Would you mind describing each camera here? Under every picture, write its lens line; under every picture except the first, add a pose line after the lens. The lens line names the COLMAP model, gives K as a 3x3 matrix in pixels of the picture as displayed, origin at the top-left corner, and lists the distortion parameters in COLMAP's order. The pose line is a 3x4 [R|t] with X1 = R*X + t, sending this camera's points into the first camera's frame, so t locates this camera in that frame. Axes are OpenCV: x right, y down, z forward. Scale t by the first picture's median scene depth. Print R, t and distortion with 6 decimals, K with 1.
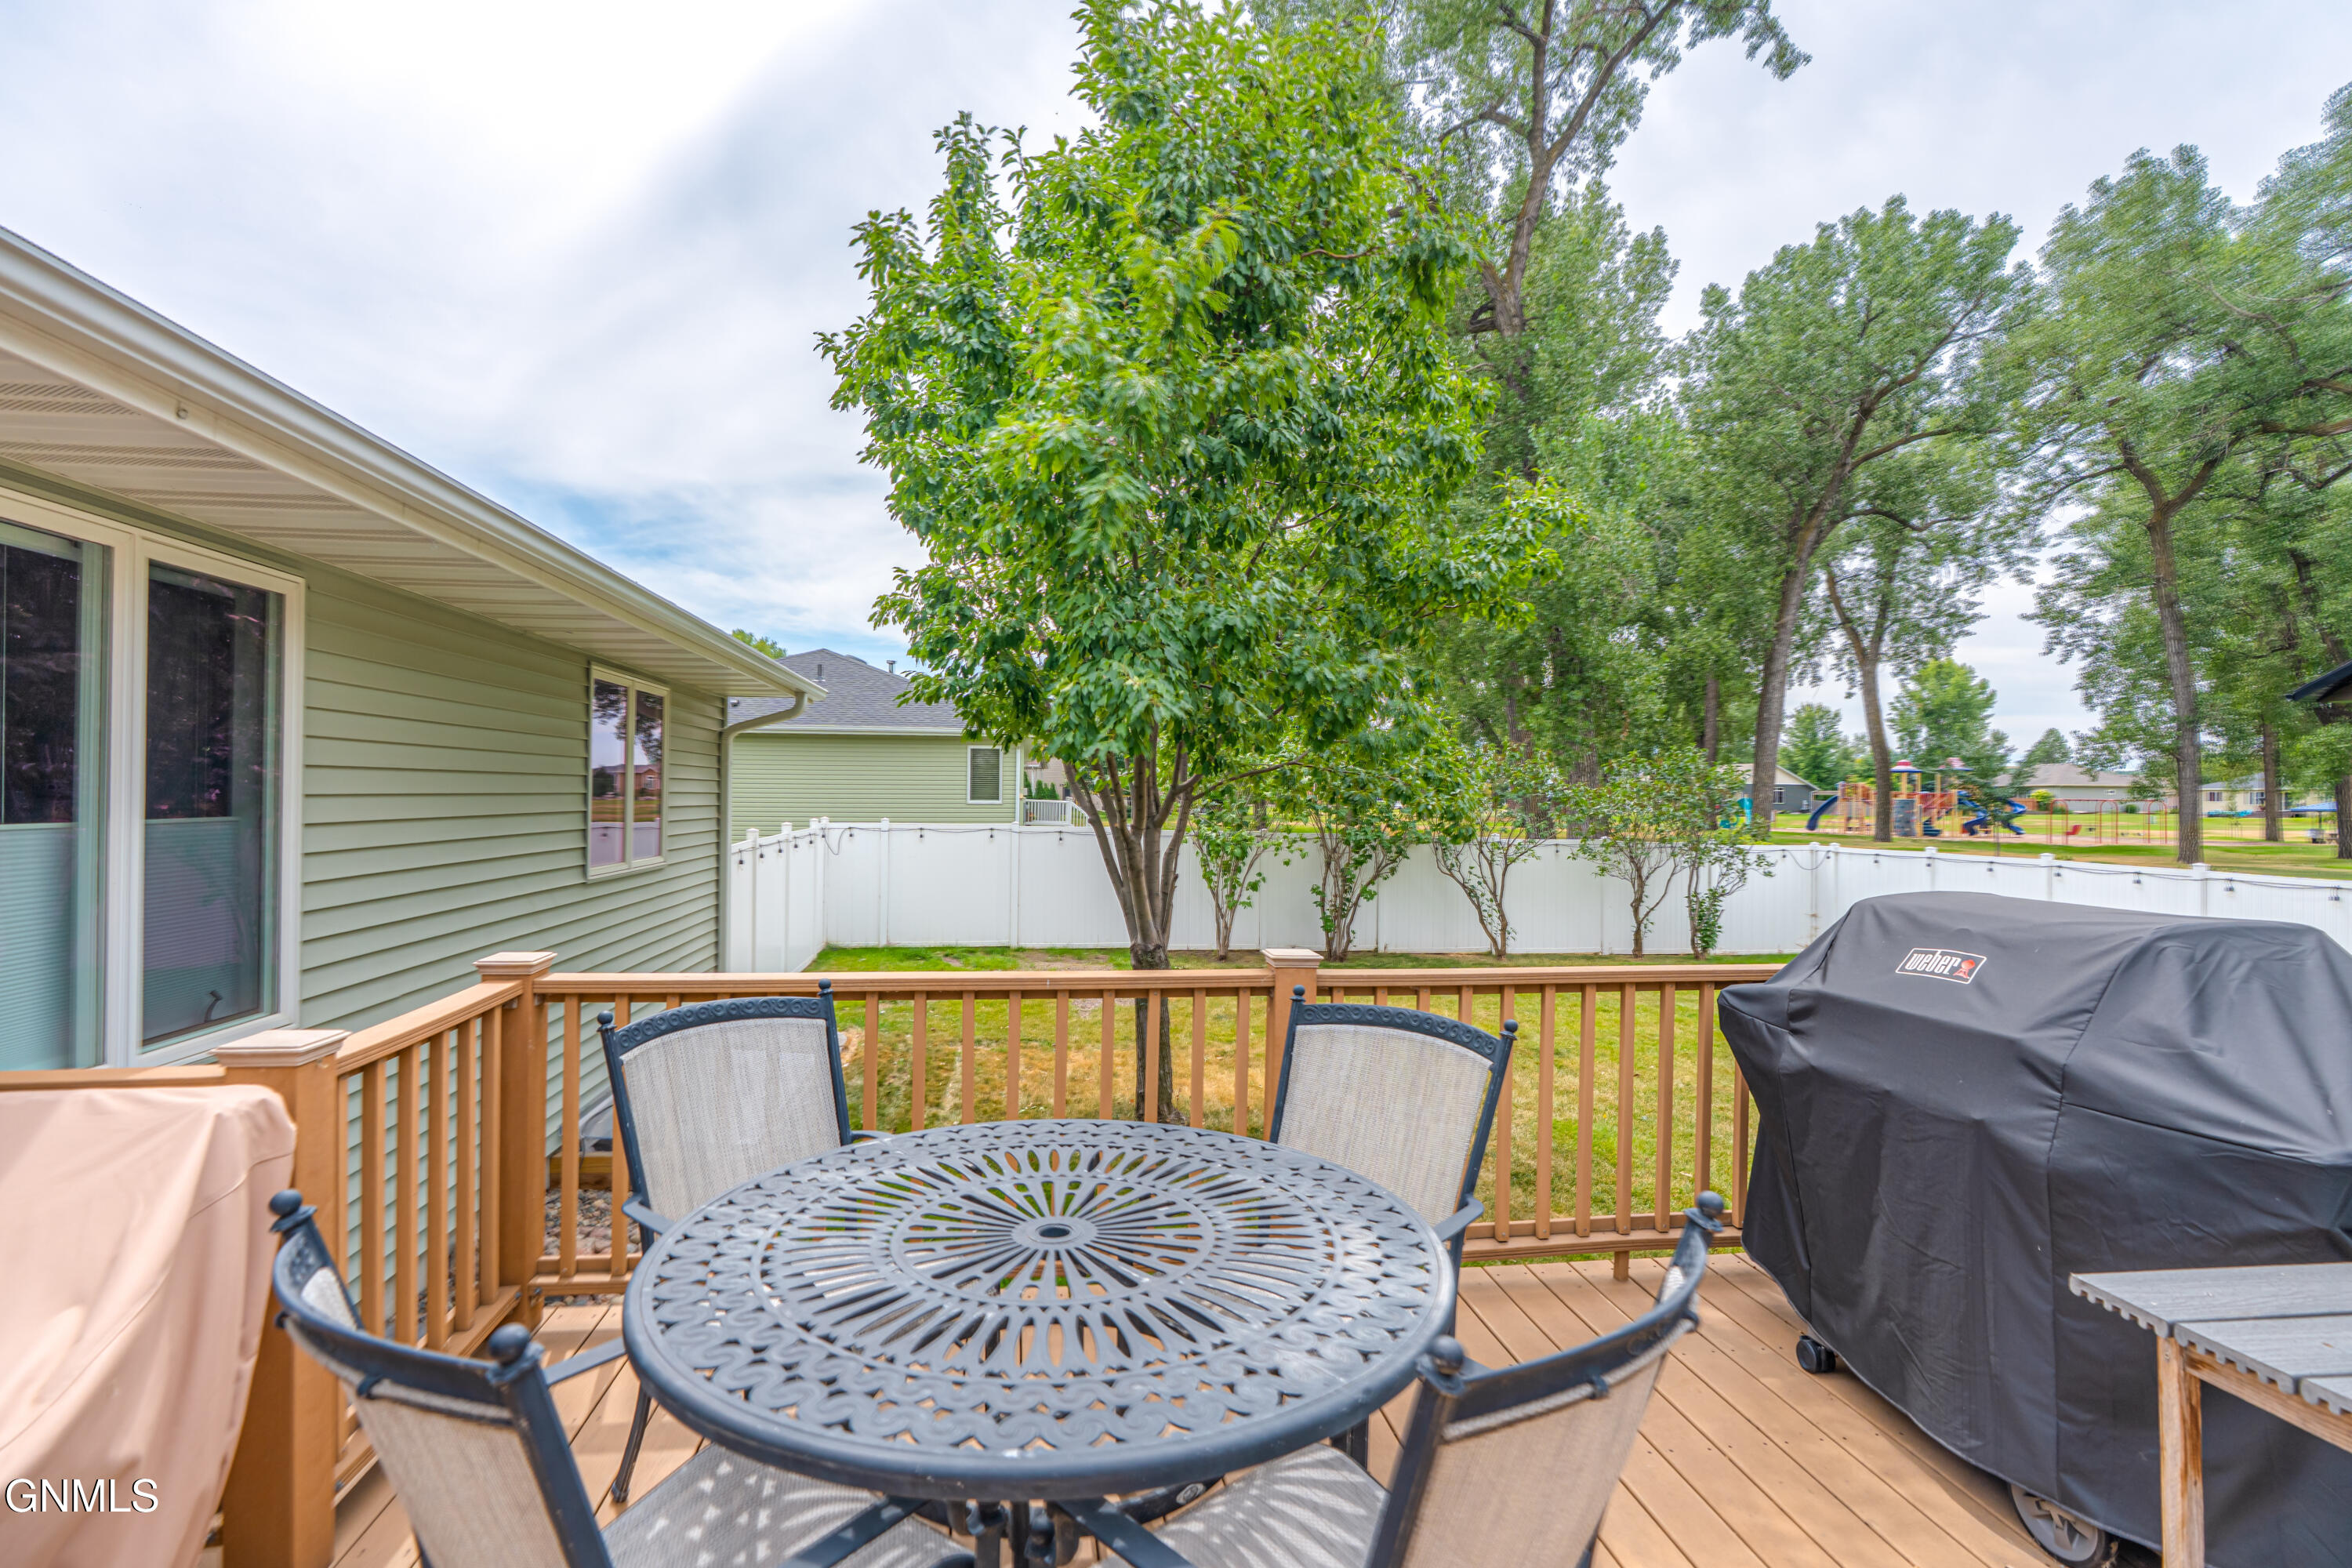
lens RADIAL K [[1124.3, 0, 1176.0], [0, 1124.3, 784.0], [0, 0, 1]] dist [-0.002330, 0.001956]
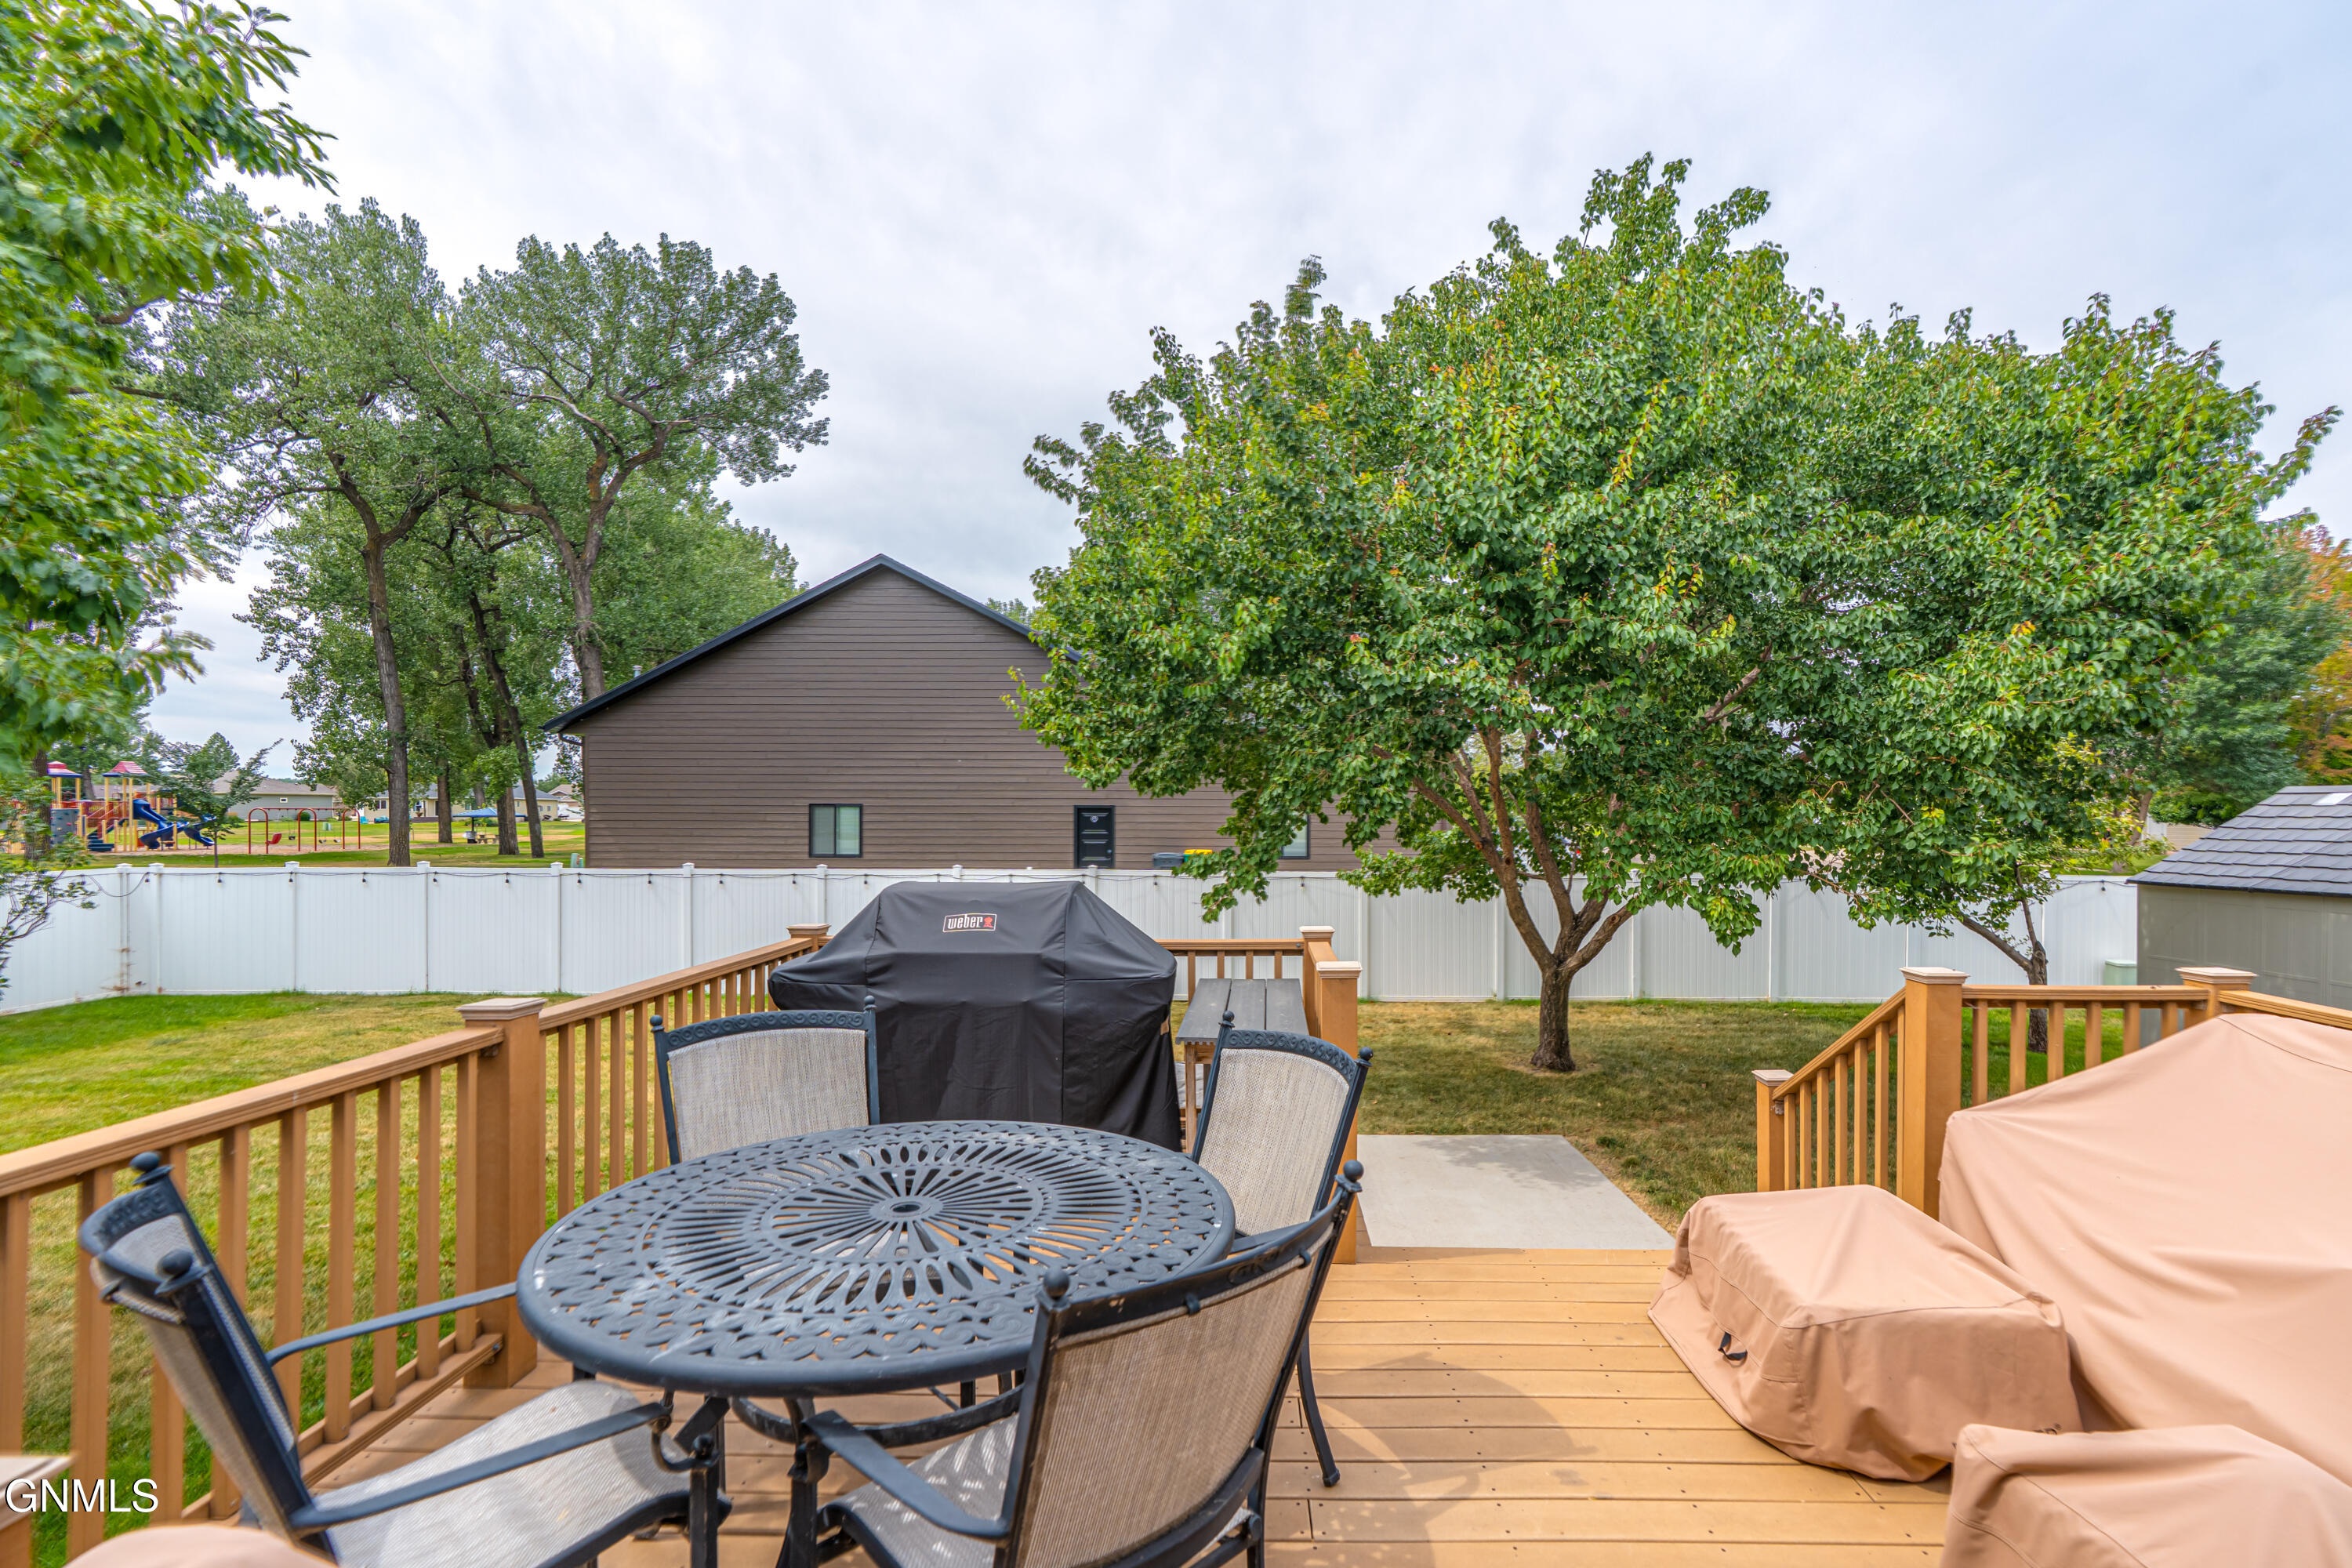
lens RADIAL K [[1104.9, 0, 1240.0], [0, 1104.9, 831.5], [0, 0, 1]] dist [-0.008022, 0.000215]
pose [[0.145363, -0.026575, 0.989021, -0.053124], [-0.009282, 0.999559, 0.028223, -0.001531], [-0.989335, -0.013283, 0.145053, 0.021667]]
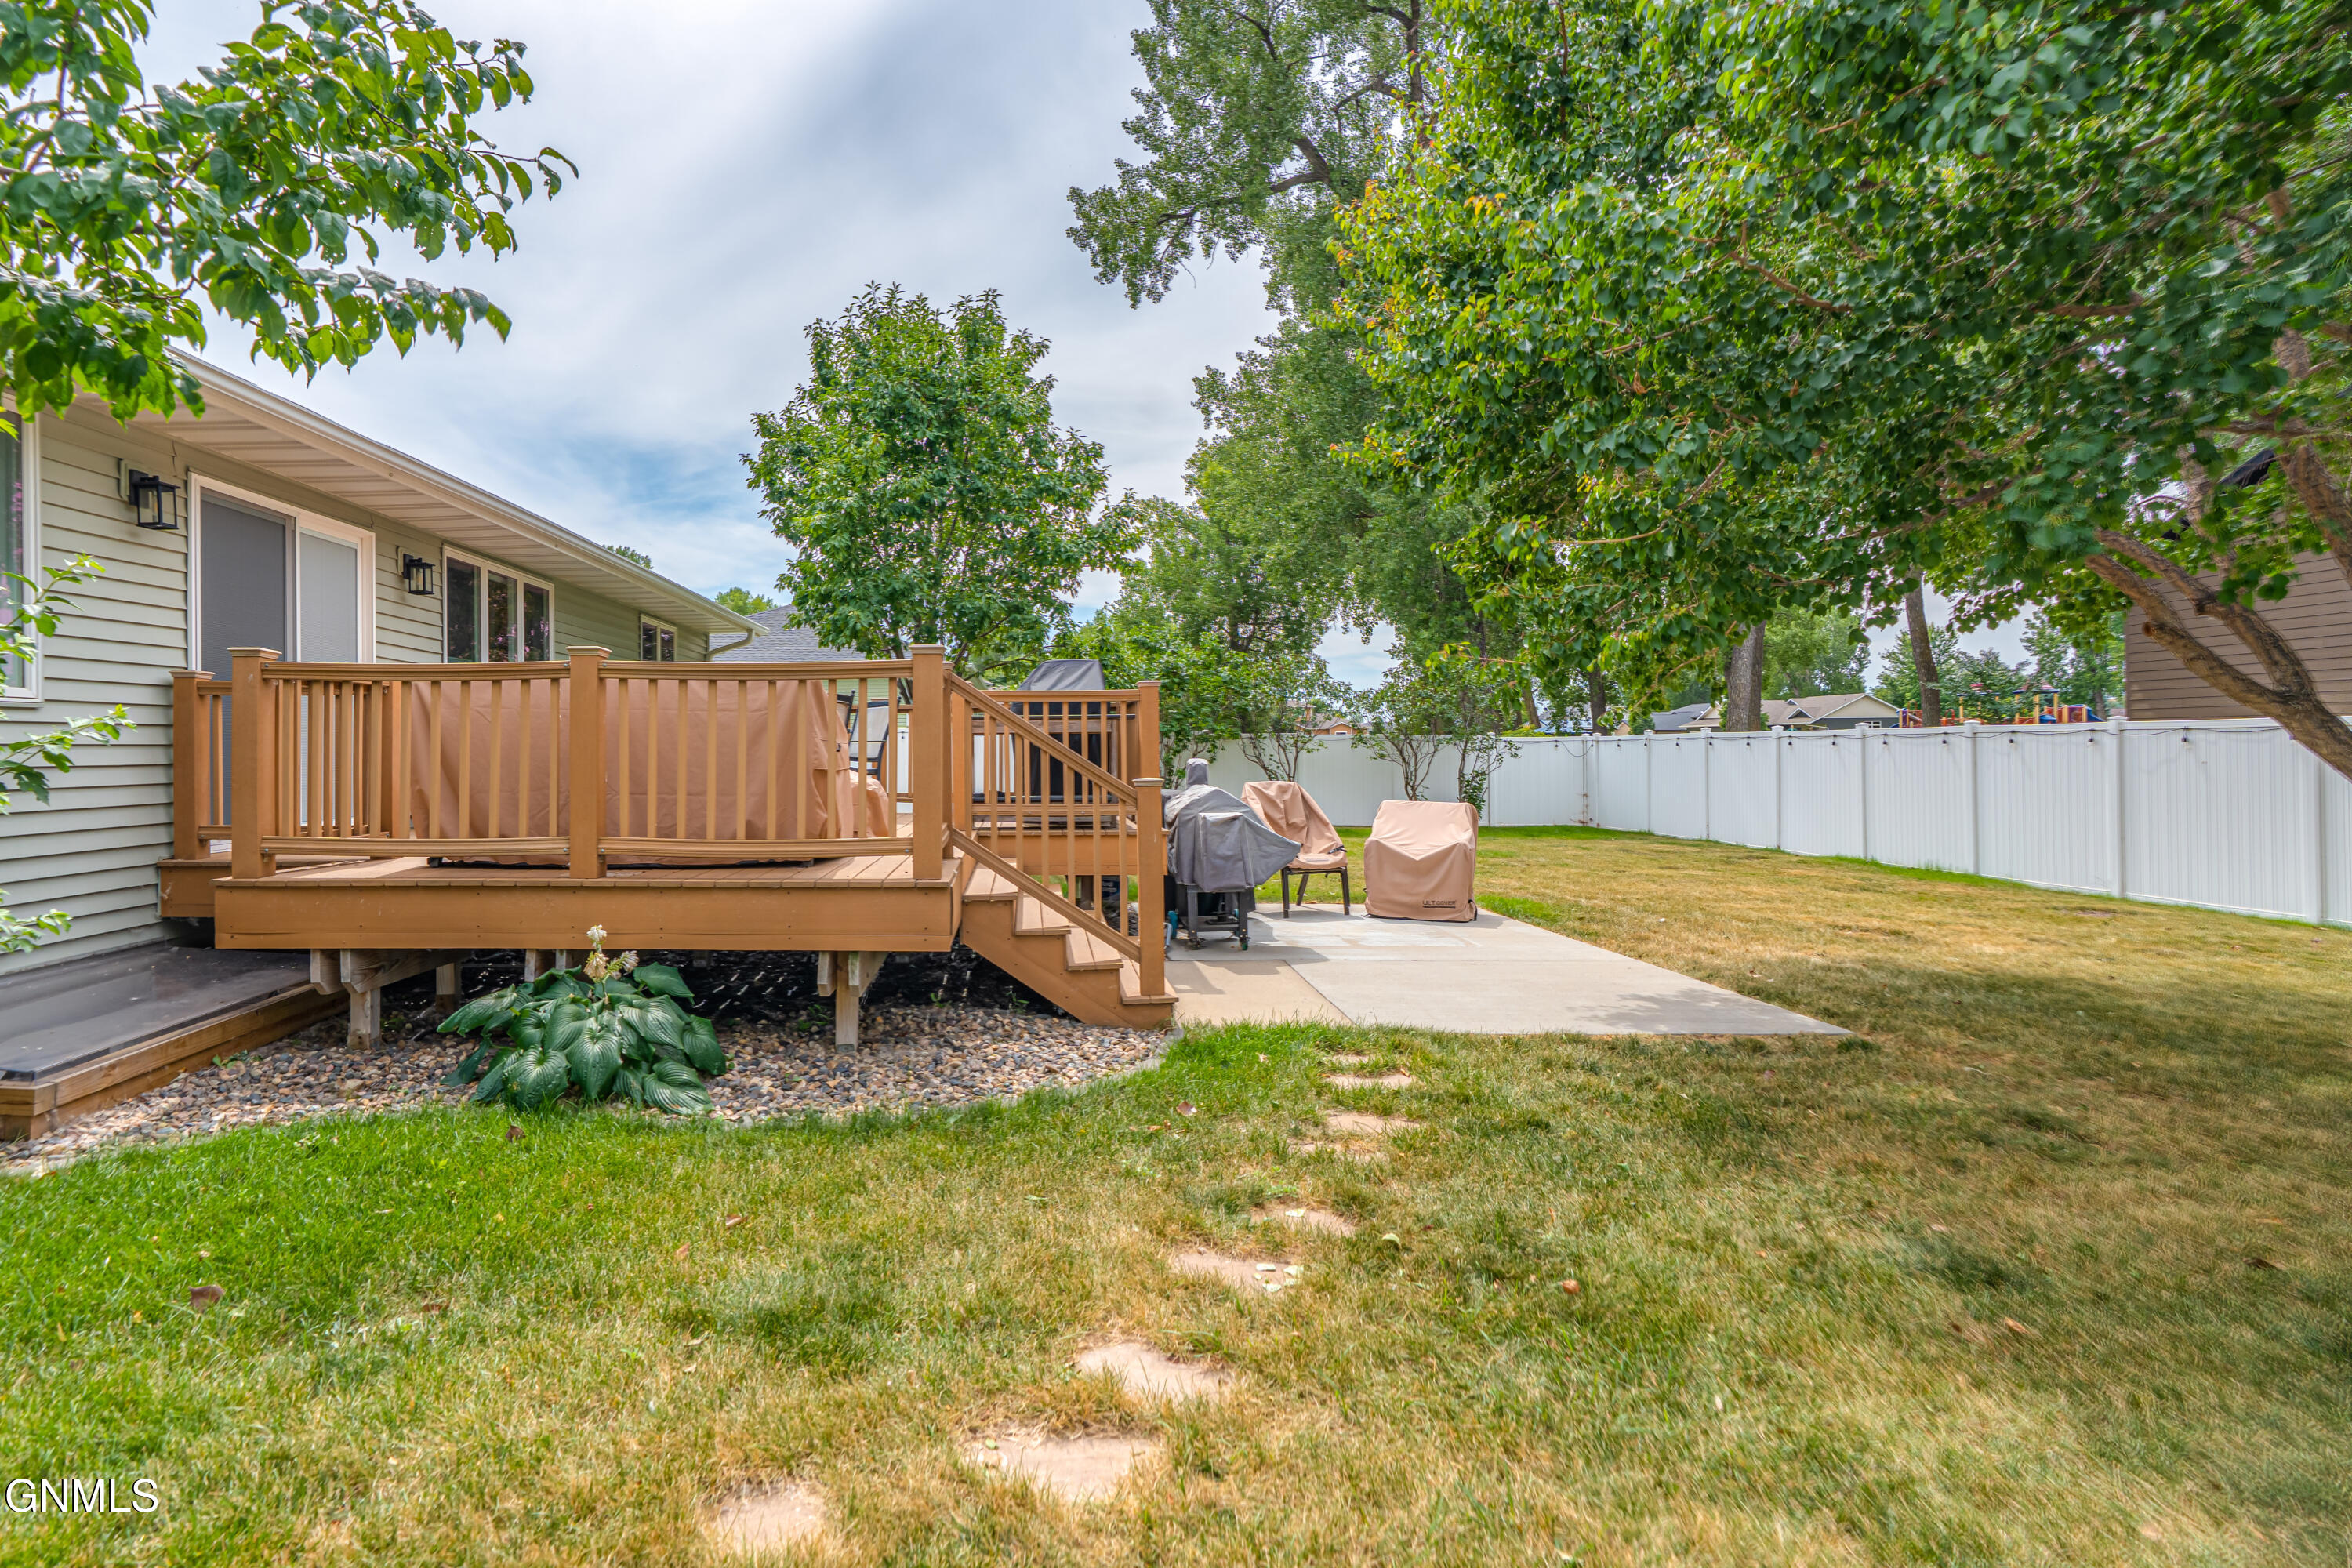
lens RADIAL K [[1230.5, 0, 1051.0], [0, 1230.5, 740.4], [0, 0, 1]] dist [-0.001312, -0.000146]
pose [[0.993029, -0.018306, -0.116444, 0.070794], [0.018873, 0.999815, 0.003765, 0.018965], [0.116354, -0.005937, 0.993190, -0.167942]]
